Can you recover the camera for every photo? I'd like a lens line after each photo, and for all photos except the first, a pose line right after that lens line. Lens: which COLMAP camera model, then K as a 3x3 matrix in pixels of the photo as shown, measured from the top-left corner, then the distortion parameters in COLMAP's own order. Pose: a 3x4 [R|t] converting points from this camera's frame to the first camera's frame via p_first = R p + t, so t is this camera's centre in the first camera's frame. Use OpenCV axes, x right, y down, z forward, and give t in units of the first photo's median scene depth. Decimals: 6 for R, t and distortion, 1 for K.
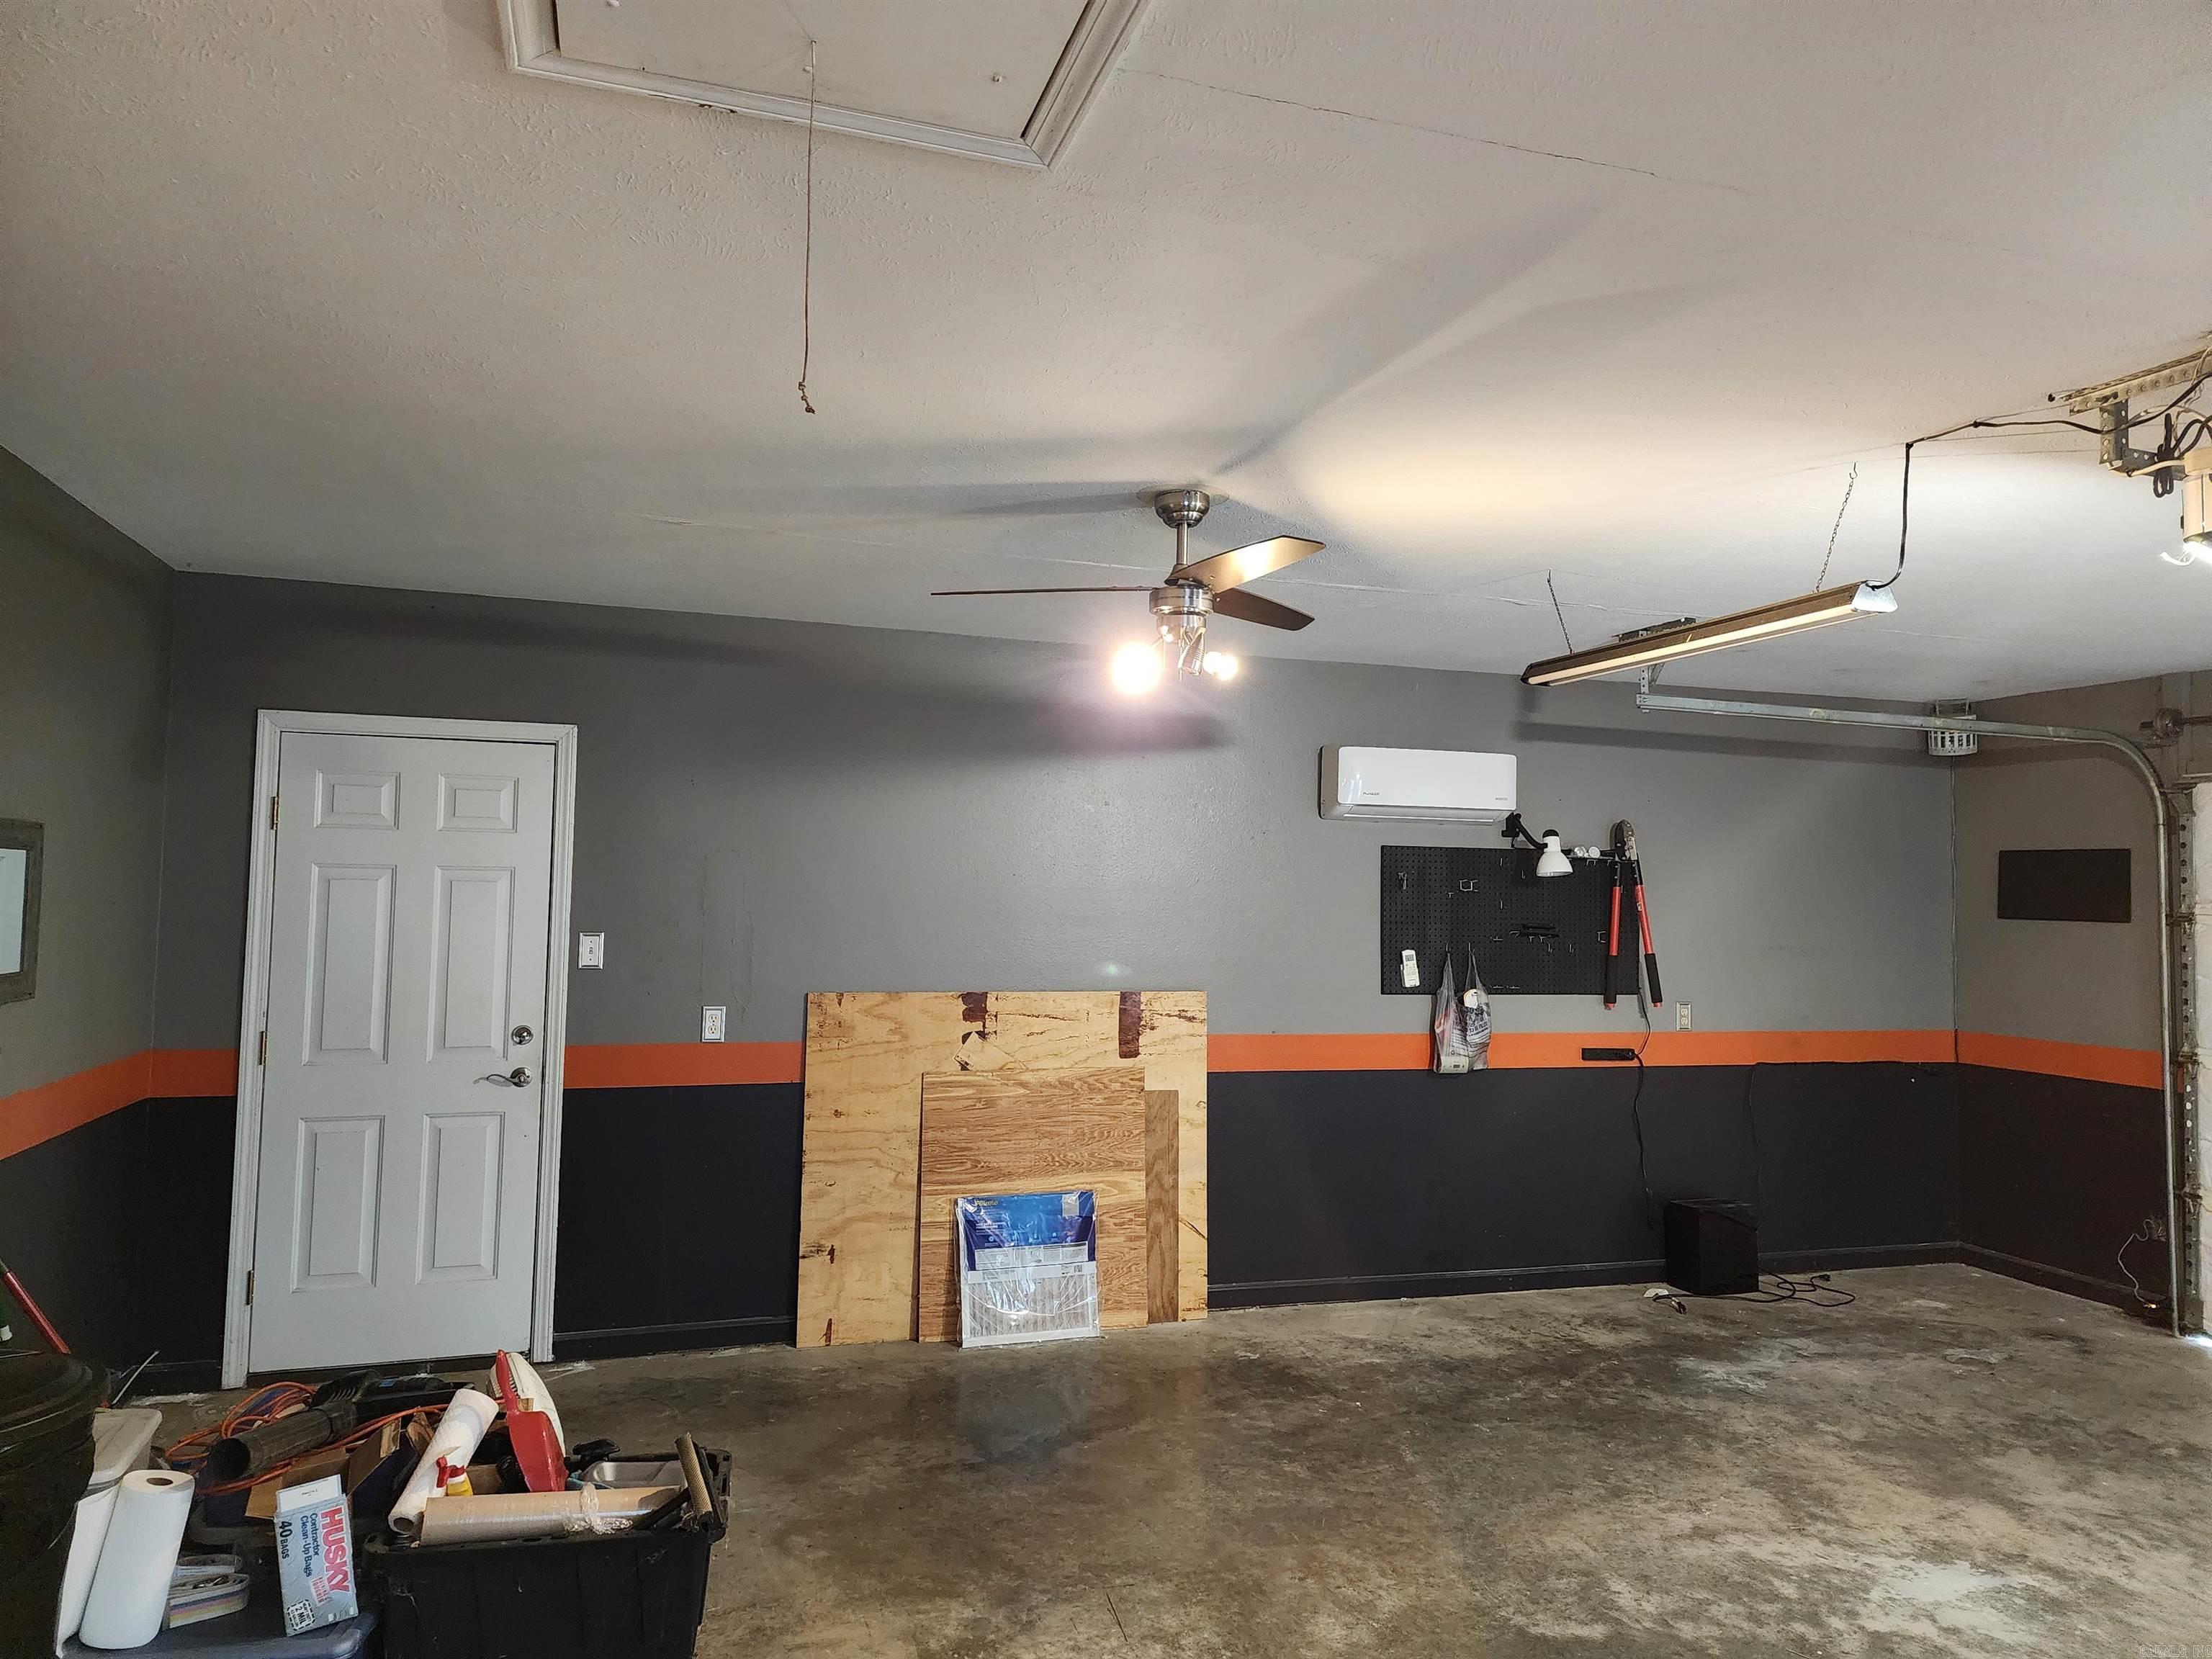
lens RADIAL K [[1479.8, 0, 1108.1], [0, 1479.8, 820.7], [0, 0, 1]] dist [0.060878, -0.053043]
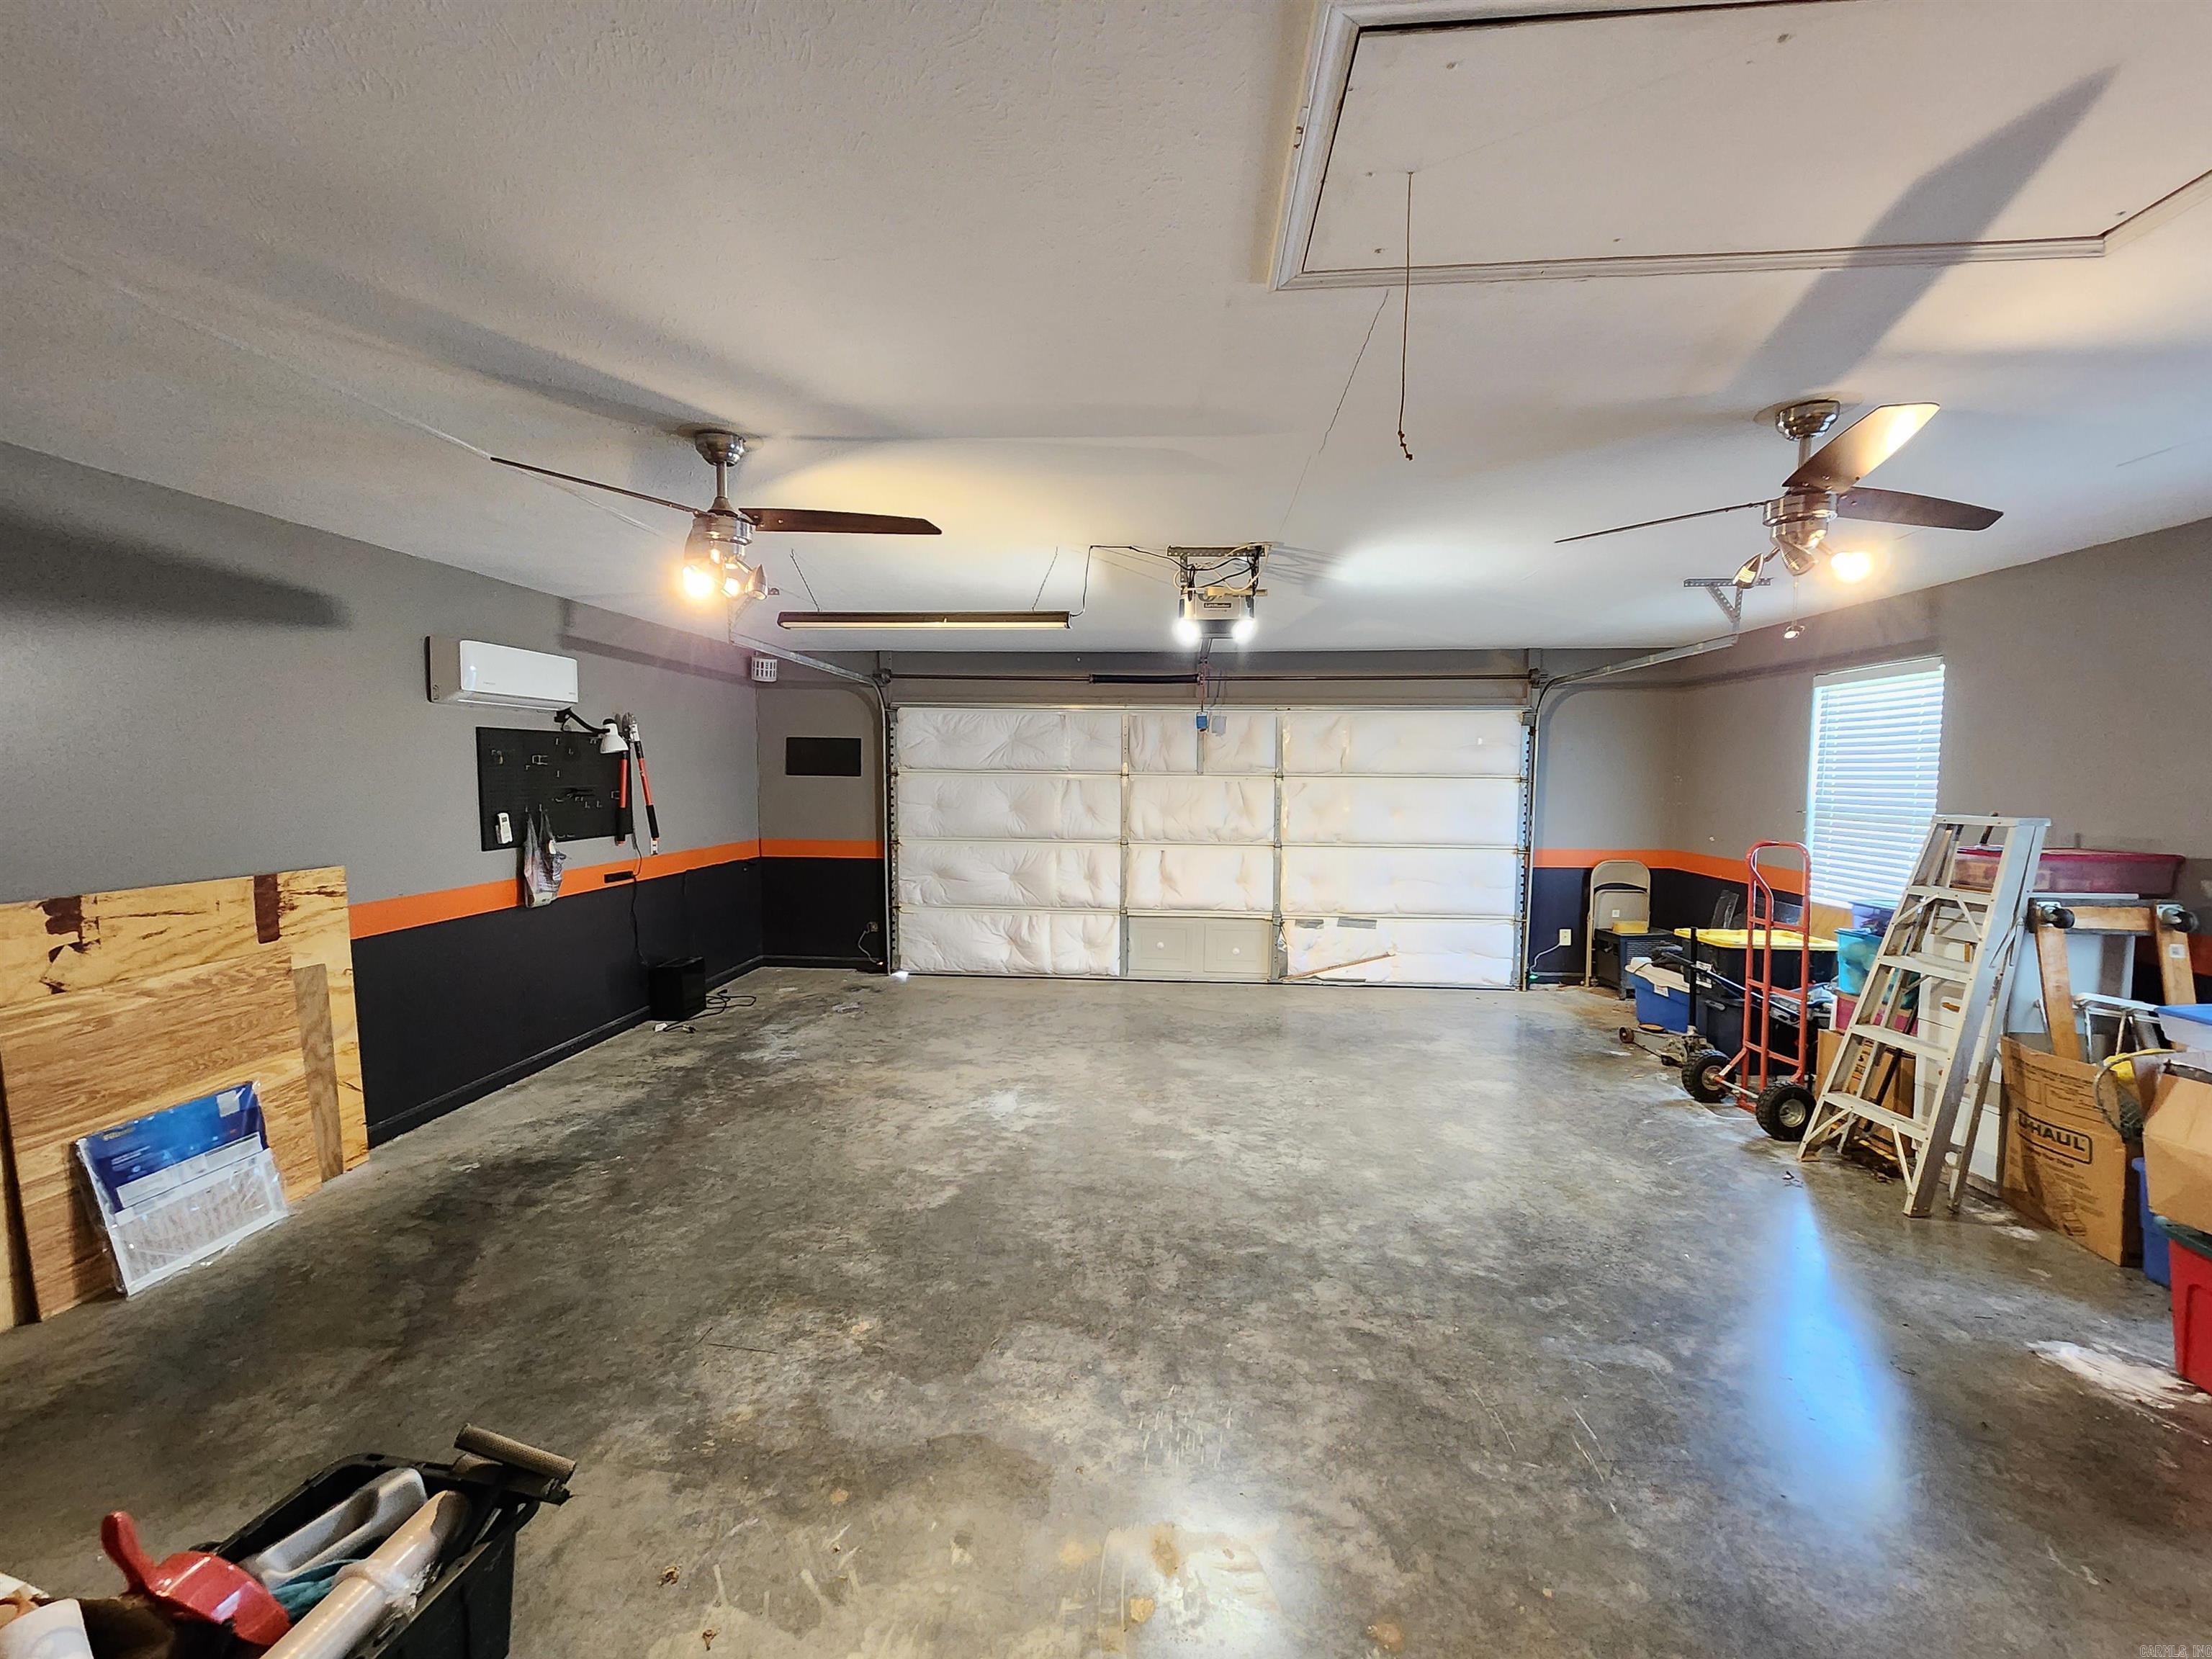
lens RADIAL K [[918.1, 0, 1104.1], [0, 918.1, 842.8], [0, 0, 1]] dist [0.000208, 0.000387]
pose [[0.374597, -0.090756, 0.922735, -0.337769], [-0.049894, 0.991783, 0.117802, -0.003277], [-0.925844, -0.090167, 0.366990, 0.277971]]
